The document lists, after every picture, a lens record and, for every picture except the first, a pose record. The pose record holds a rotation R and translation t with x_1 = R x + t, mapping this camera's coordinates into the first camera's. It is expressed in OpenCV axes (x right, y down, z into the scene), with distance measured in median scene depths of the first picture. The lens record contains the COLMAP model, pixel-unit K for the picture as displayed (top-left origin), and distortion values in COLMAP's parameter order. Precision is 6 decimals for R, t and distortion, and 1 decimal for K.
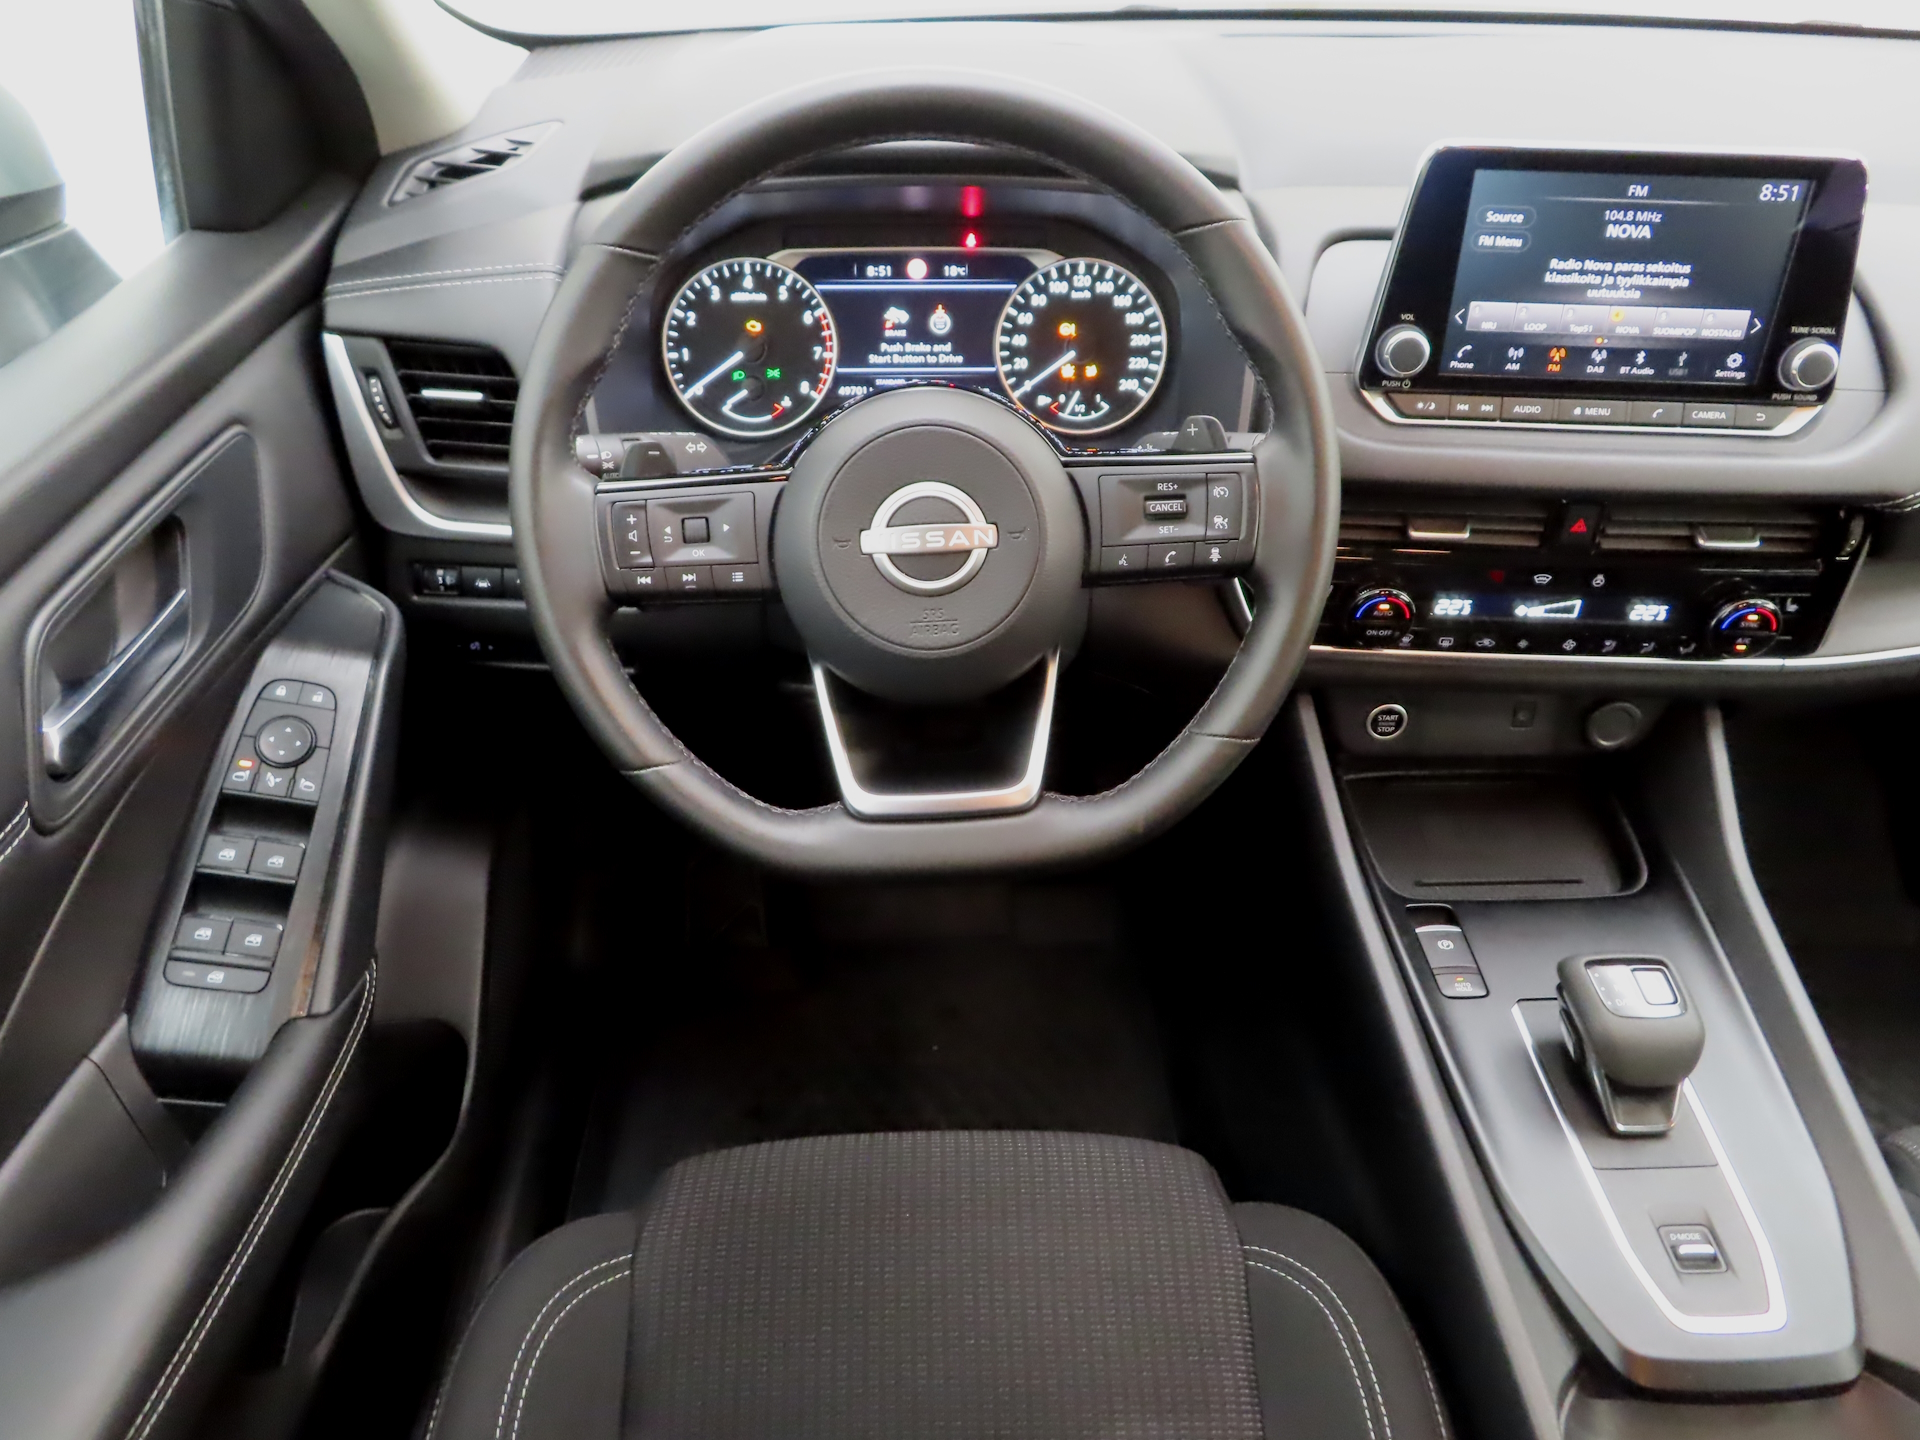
lens RADIAL K [[1421.0, 0, 960.0], [0, 1421.0, 720.0], [0, 0, 1]] dist [-0.001512, 0.001399]
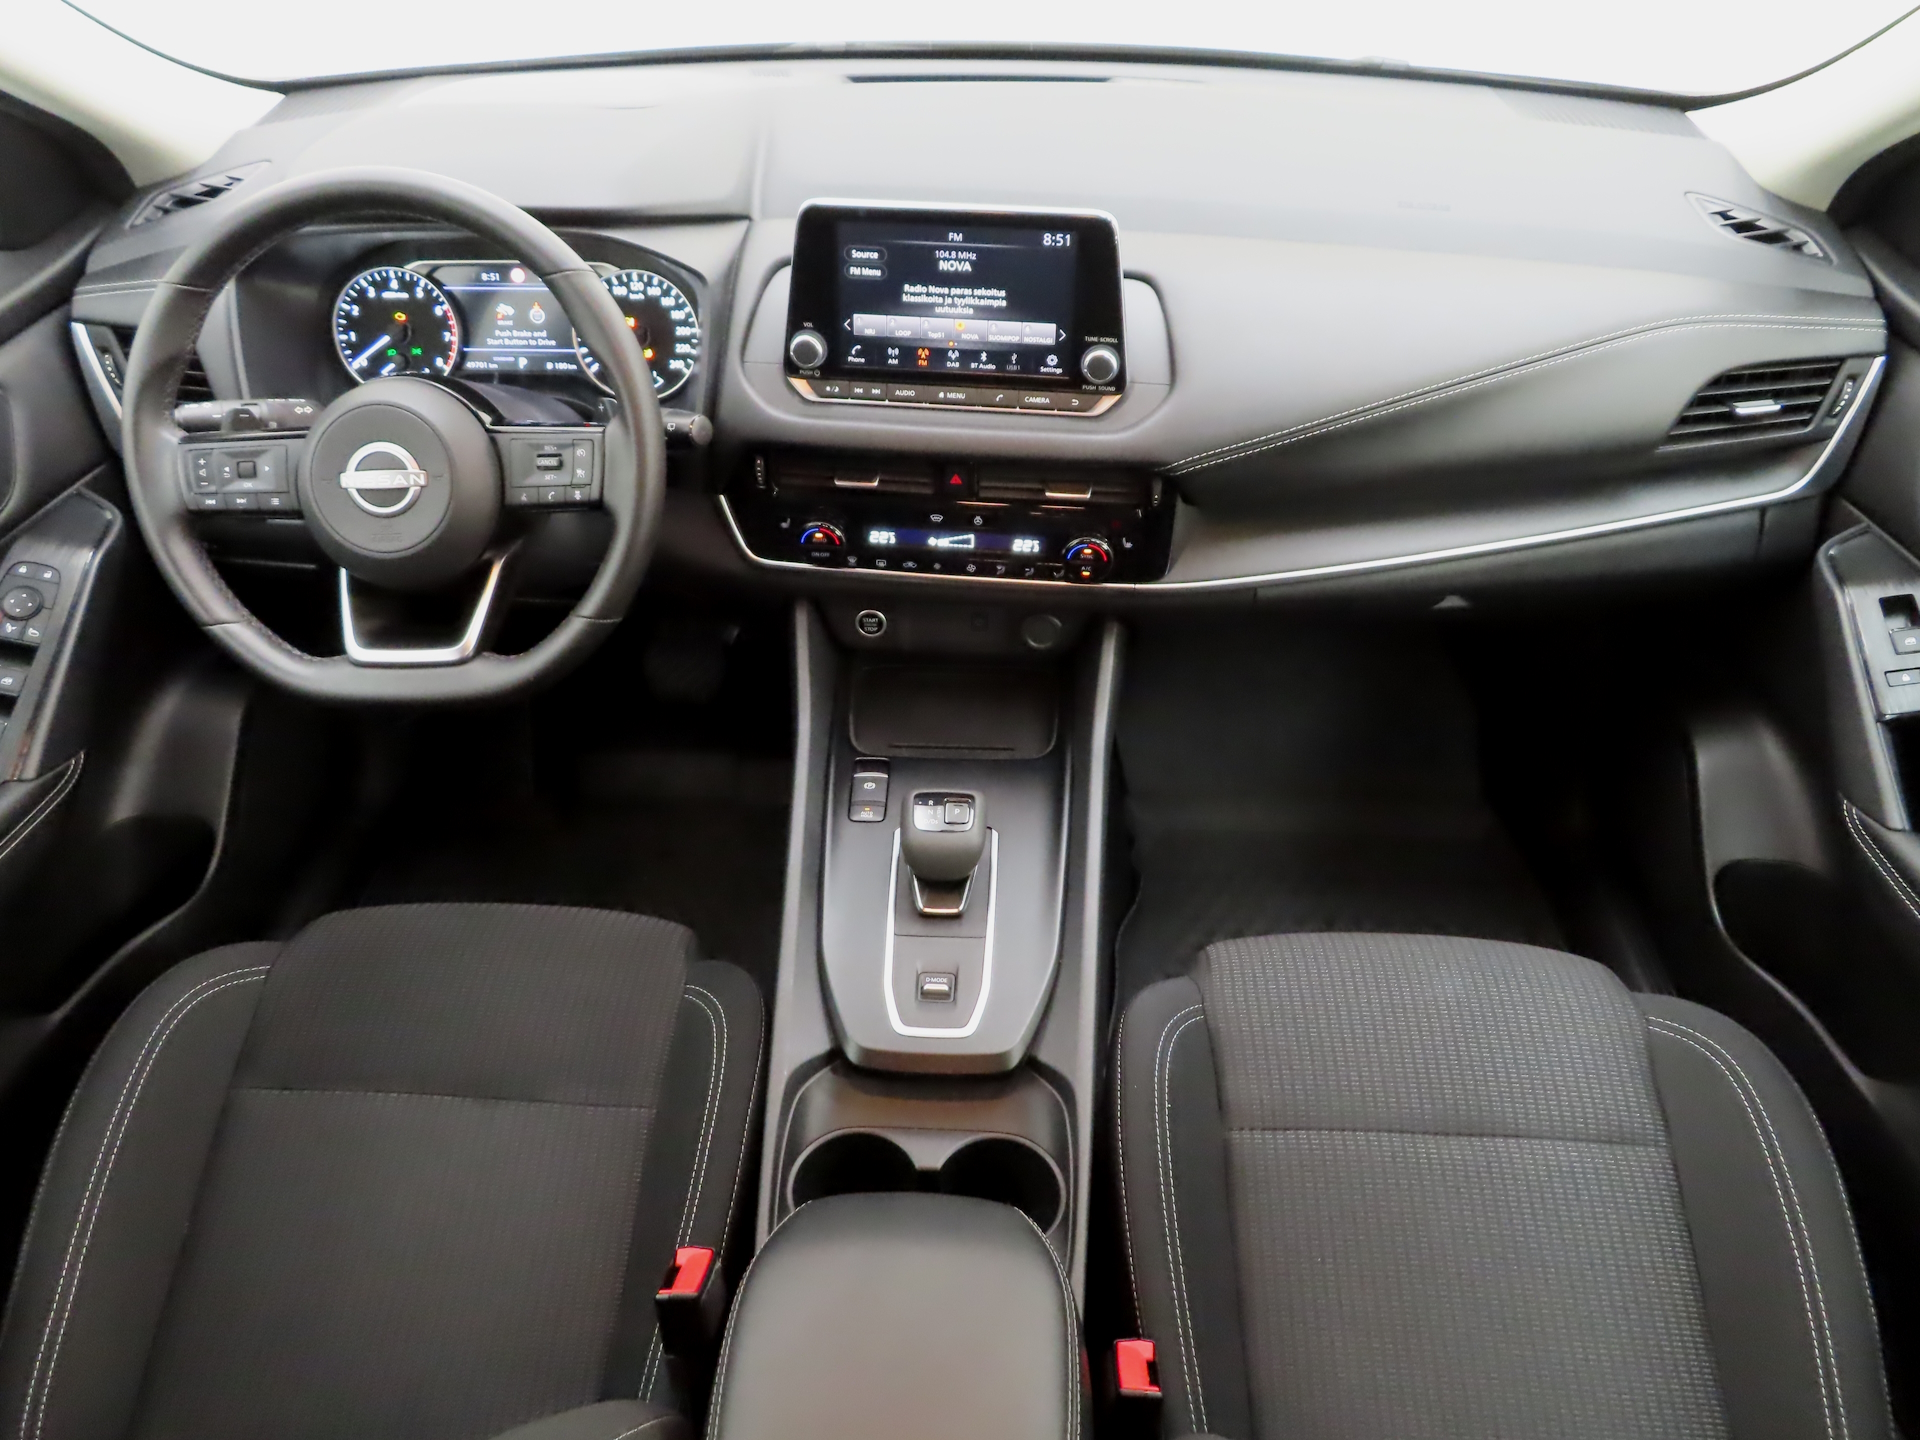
lens RADIAL K [[1428.6, 0, 960.0], [0, 1428.6, 720.0], [0, 0, 1]] dist [0.001715, 0.007206]
pose [[0.995505, 0.039999, -0.085844, 0.582842], [-0.035491, 0.997941, 0.053416, 0.020218], [0.087804, -0.050129, 0.994876, -0.380663]]
